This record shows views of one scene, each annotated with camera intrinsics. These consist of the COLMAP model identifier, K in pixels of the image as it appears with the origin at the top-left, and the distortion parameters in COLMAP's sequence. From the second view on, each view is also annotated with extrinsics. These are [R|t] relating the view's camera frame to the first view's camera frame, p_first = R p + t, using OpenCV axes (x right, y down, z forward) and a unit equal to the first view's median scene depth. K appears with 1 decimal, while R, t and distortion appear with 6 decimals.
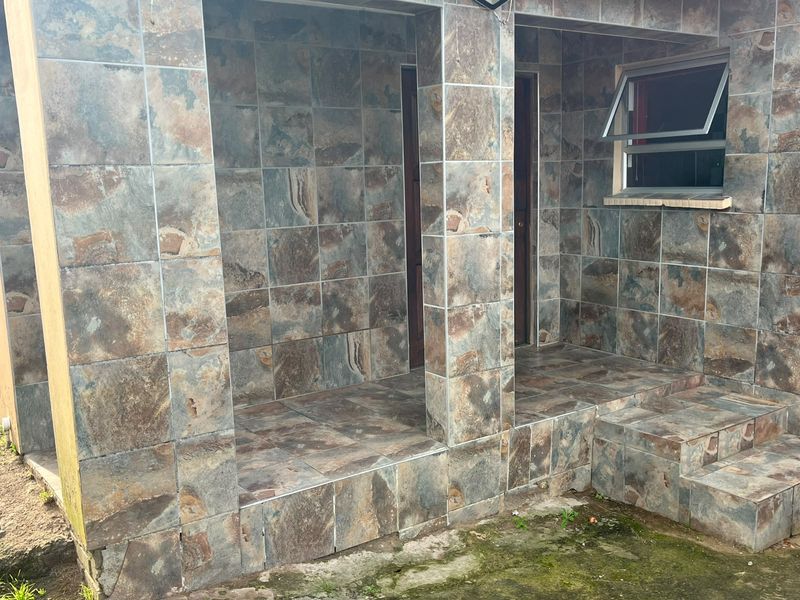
lens RADIAL K [[769.3, 0, 399.6], [0, 769.3, 314.8], [0, 0, 1]] dist [0.059354, -0.016473]
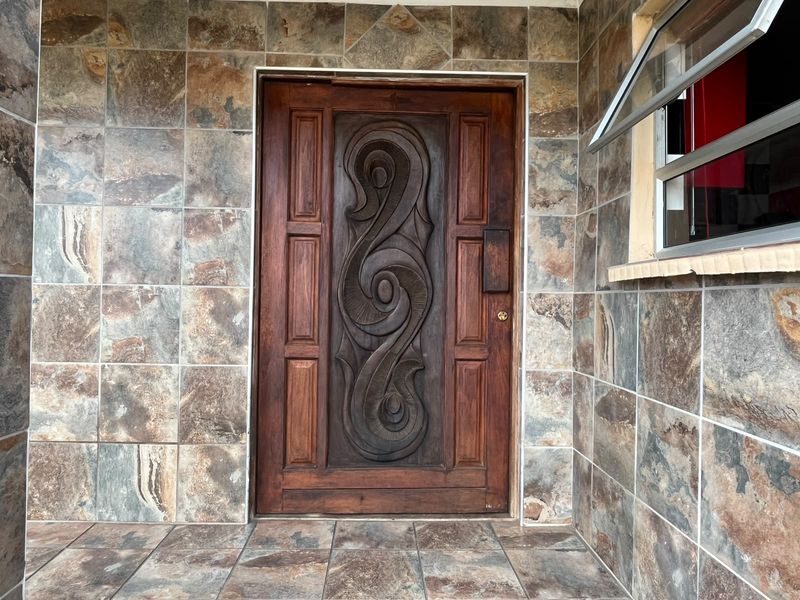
lens RADIAL K [[507.7, 0, 398.2], [0, 507.7, 302.3], [0, 0, 1]] dist [0.001171, -0.002865]
pose [[0.832952, 0.043772, -0.551611, 0.365908], [-0.140802, 0.980820, -0.134784, -0.071184], [0.535131, 0.189937, 0.823139, 0.720715]]
